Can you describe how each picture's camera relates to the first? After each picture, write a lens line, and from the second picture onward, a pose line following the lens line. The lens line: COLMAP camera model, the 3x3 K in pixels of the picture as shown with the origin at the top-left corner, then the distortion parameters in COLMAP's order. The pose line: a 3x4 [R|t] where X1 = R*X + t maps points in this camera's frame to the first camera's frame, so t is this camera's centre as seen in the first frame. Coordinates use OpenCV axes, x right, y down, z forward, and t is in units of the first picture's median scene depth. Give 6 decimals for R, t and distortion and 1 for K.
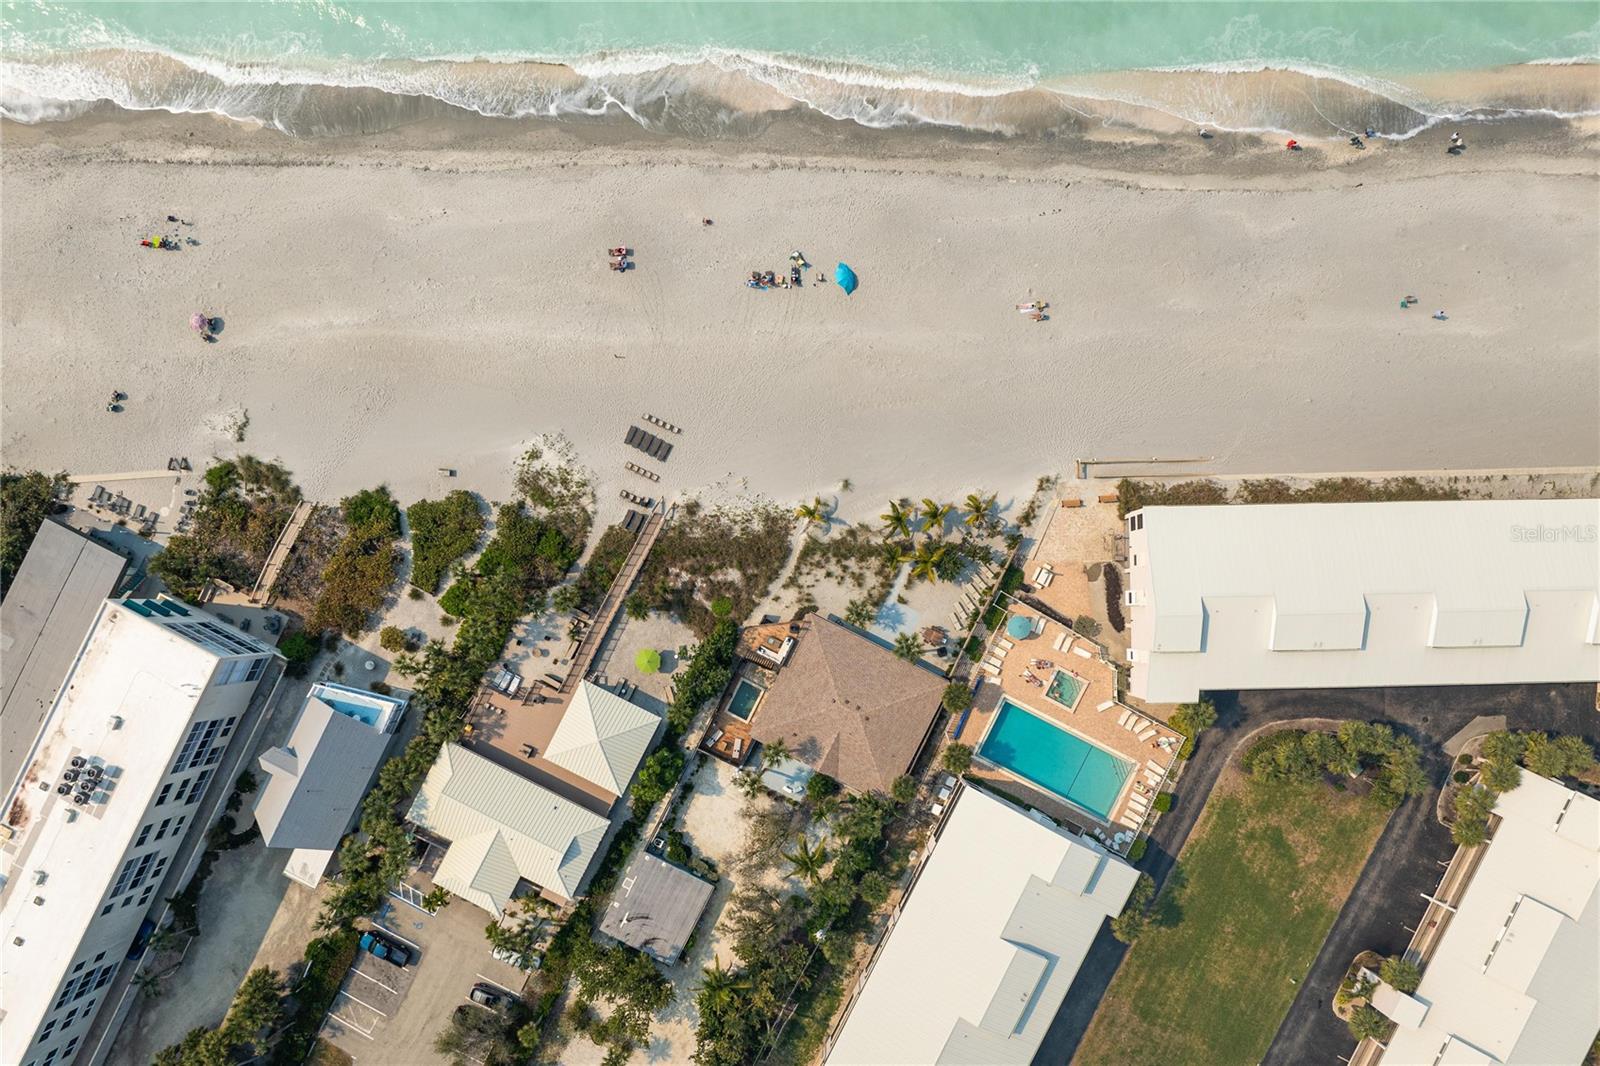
lens RADIAL K [[1140.9, 0, 794.9], [0, 1140.9, 537.4], [0, 0, 1]] dist [-0.026601, -0.001523]
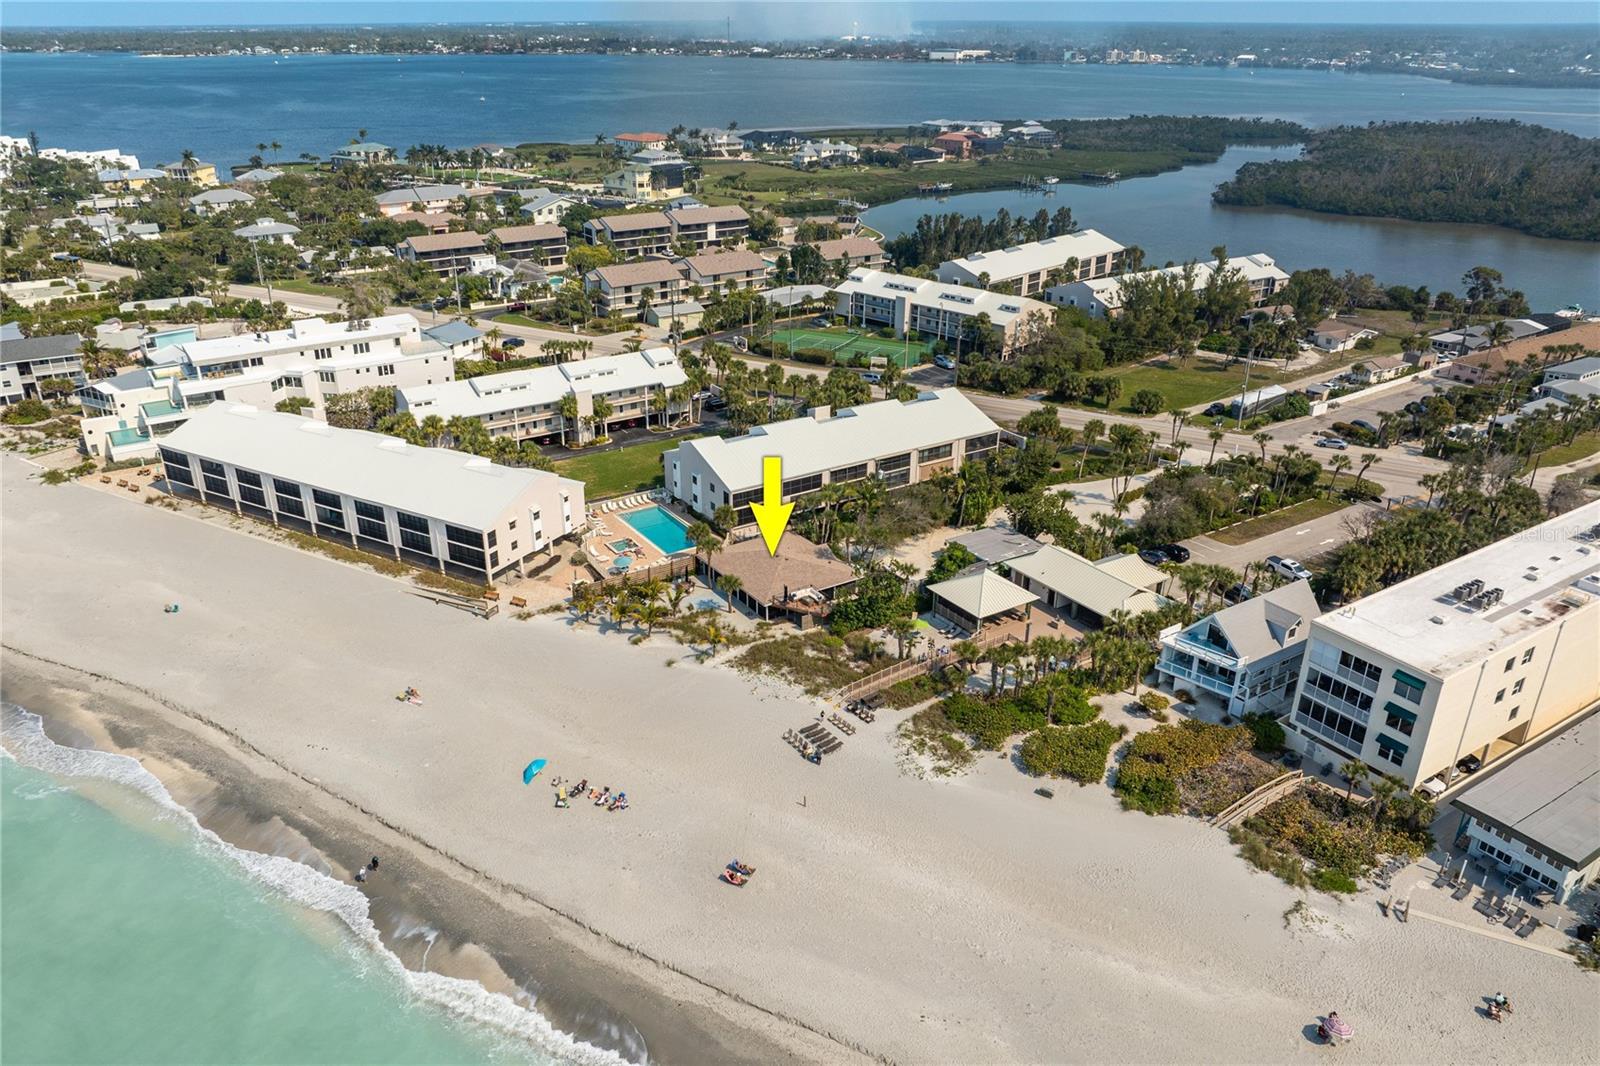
lens RADIAL K [[1157.2, 0, 782.3], [0, 1157.2, 553.0], [0, 0, 1]] dist [-0.028552, 0.001366]
pose [[-0.862313, -0.197661, 0.466205, -0.507217], [0.506299, -0.352610, 0.786974, -0.779247], [0.008834, 0.914656, 0.404136, 0.487489]]
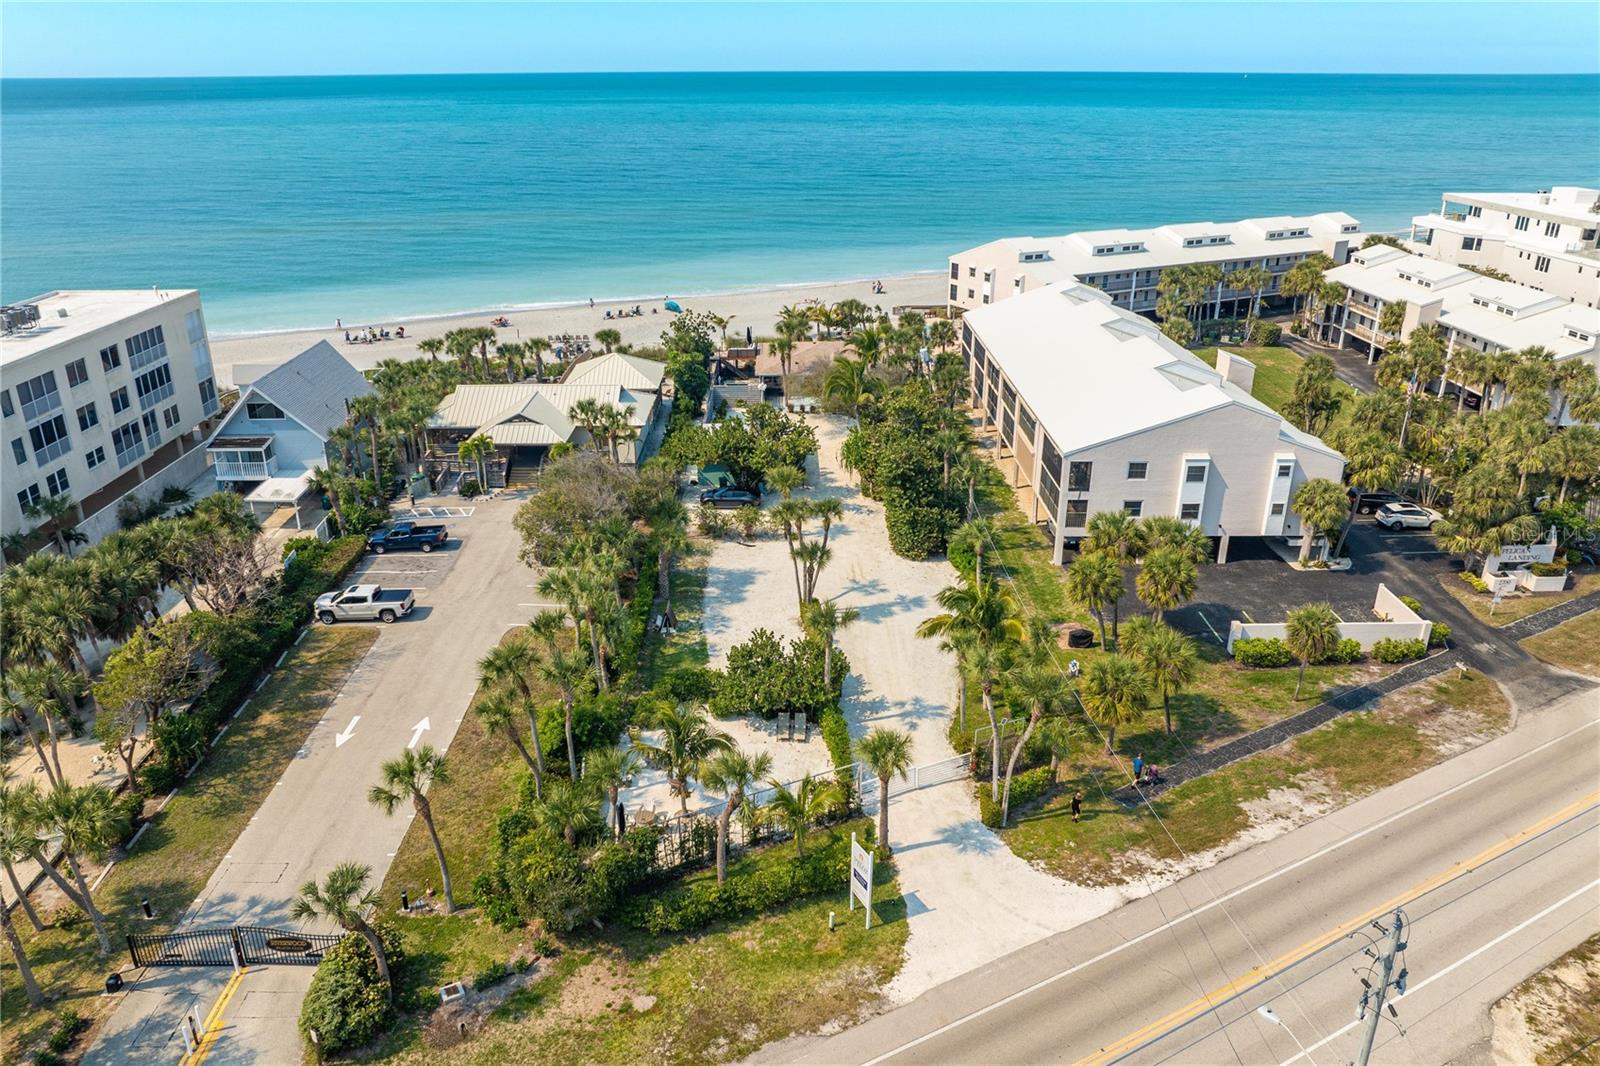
lens RADIAL K [[1157.2, 0, 782.3], [0, 1157.2, 553.0], [0, 0, 1]] dist [-0.028552, 0.001366]
pose [[0.893504, -0.159016, 0.419958, -0.455089], [0.448638, 0.356447, -0.819554, 1.043598], [-0.019371, 0.920684, 0.389828, 0.737347]]
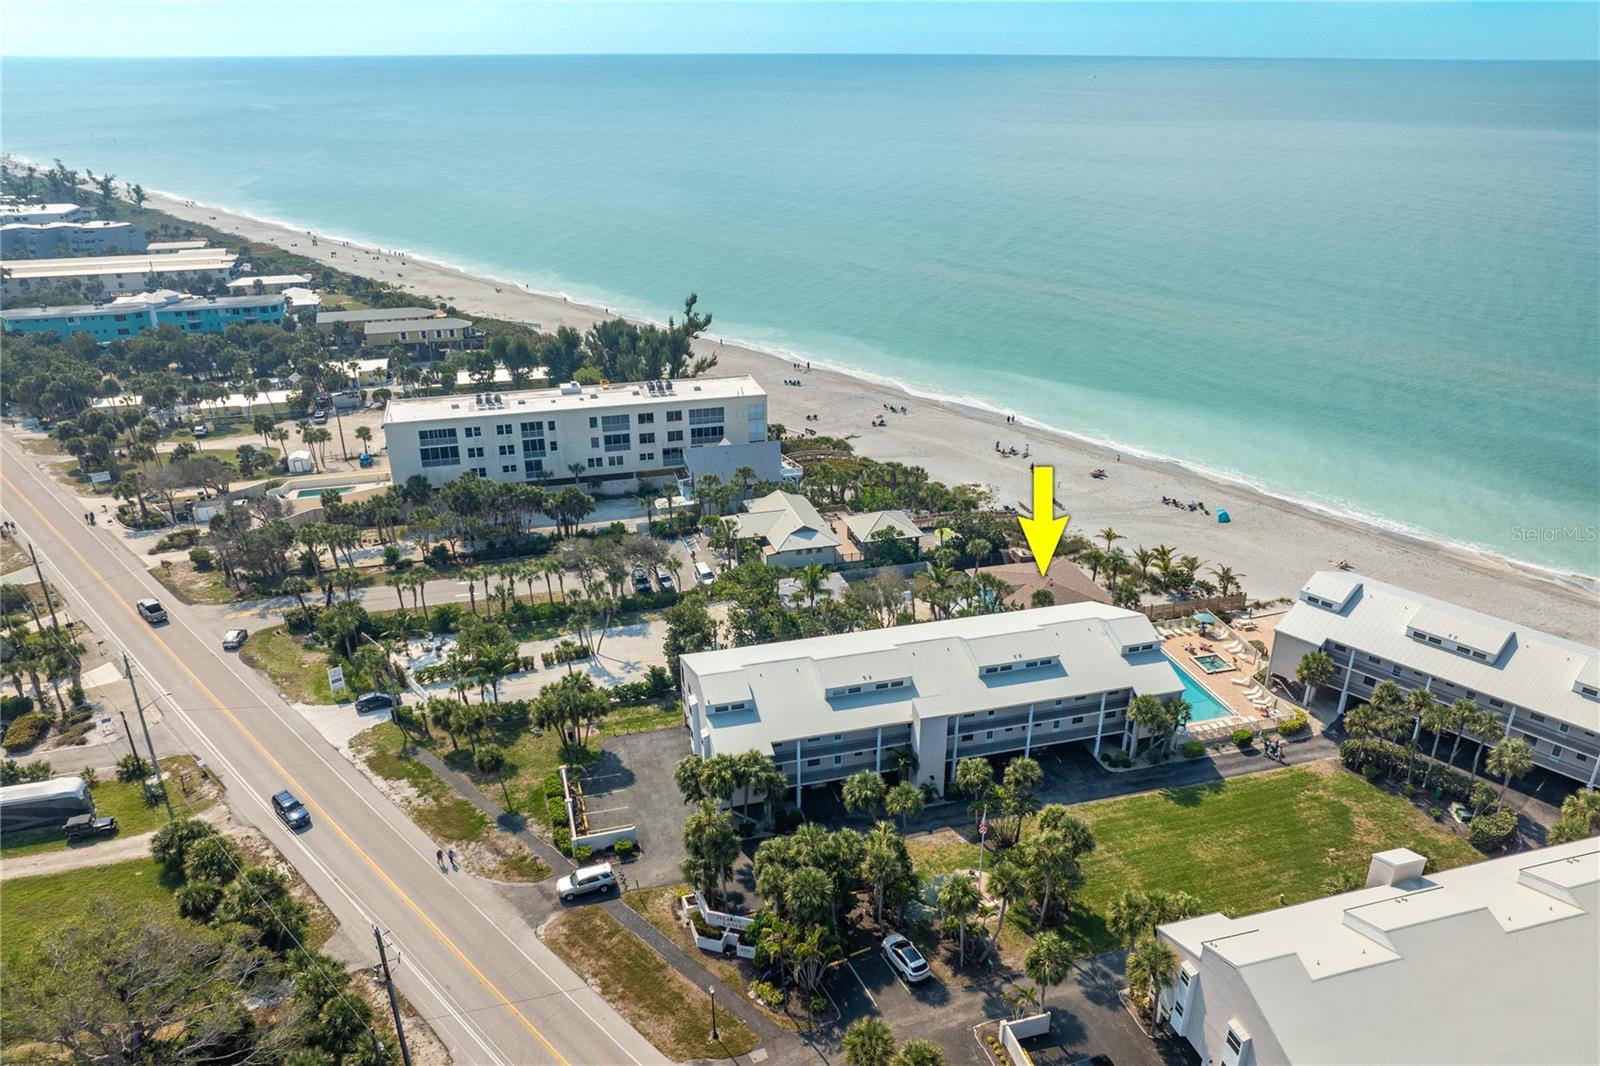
lens RADIAL K [[1140.9, 0, 794.9], [0, 1140.9, 537.4], [0, 0, 1]] dist [-0.026601, -0.001523]
pose [[0.670091, 0.311696, -0.673665, 0.659357], [-0.742267, 0.276167, -0.610550, 1.060006], [-0.004262, 0.909163, 0.416419, 0.431761]]
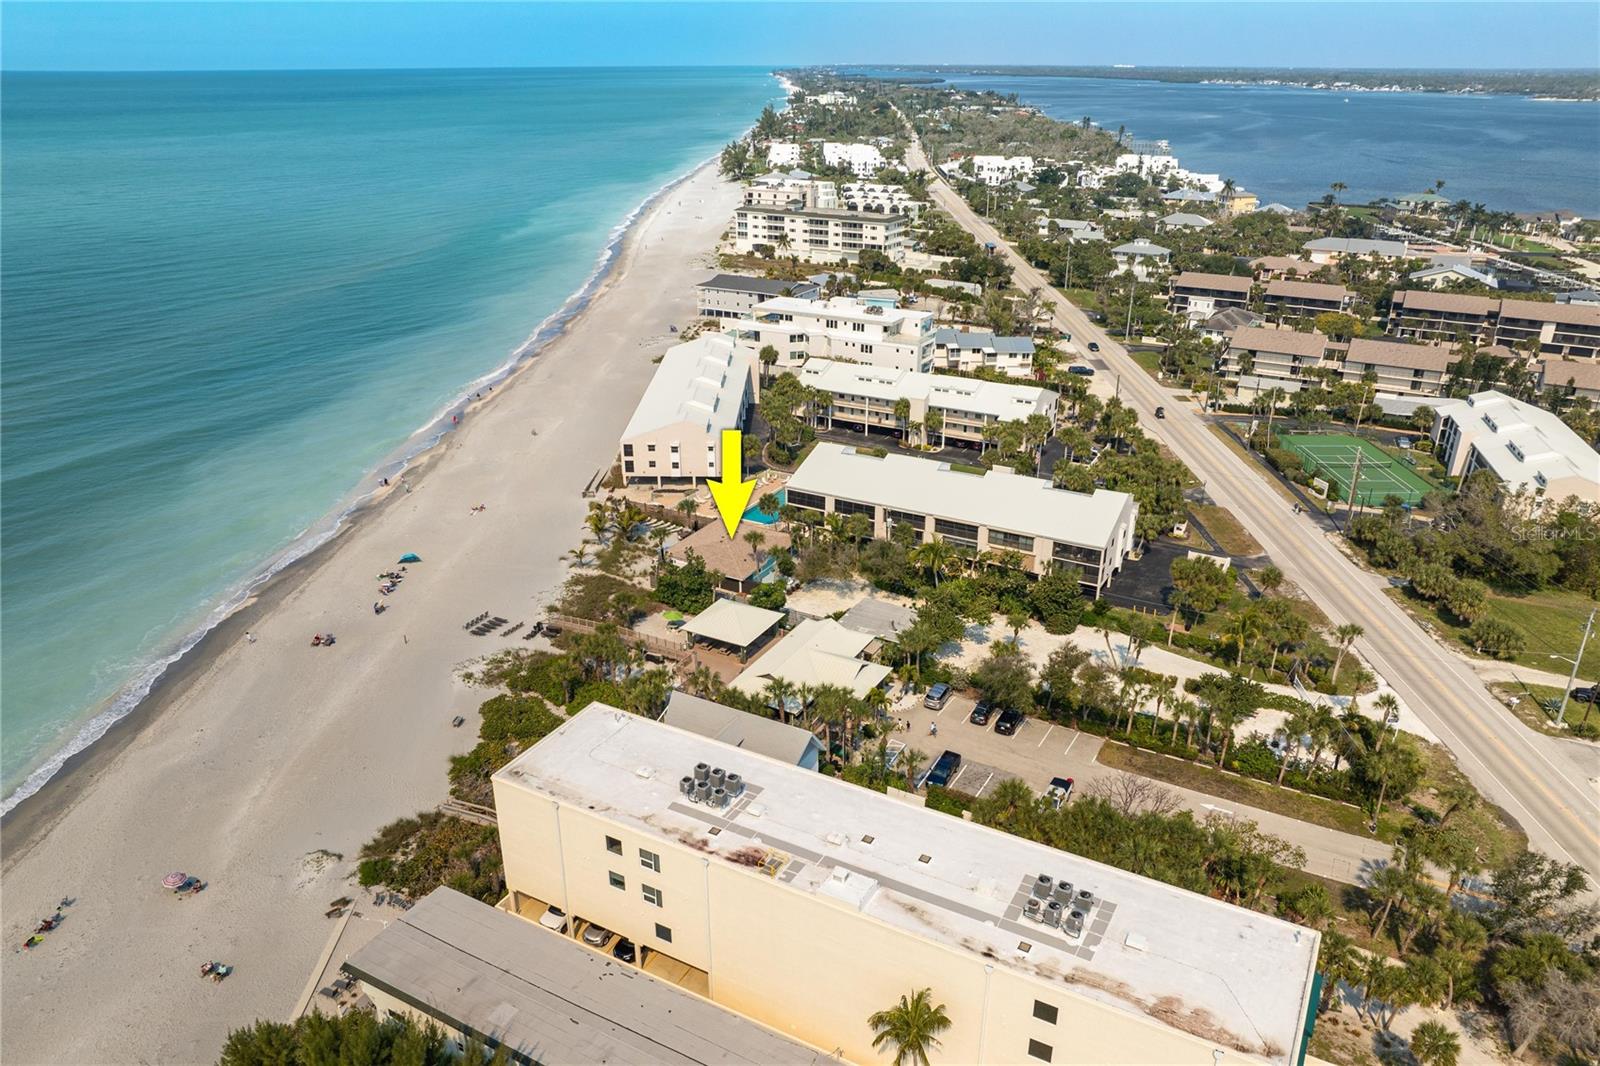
lens RADIAL K [[1116.6, 0, 809.1], [0, 1116.6, 576.9], [0, 0, 1]] dist [-0.026217, 0.003704]
pose [[0.031961, -0.405110, 0.913709, -1.151063], [0.999403, 0.024976, -0.023885, 0.275228], [-0.013145, 0.913927, 0.405666, 0.482480]]
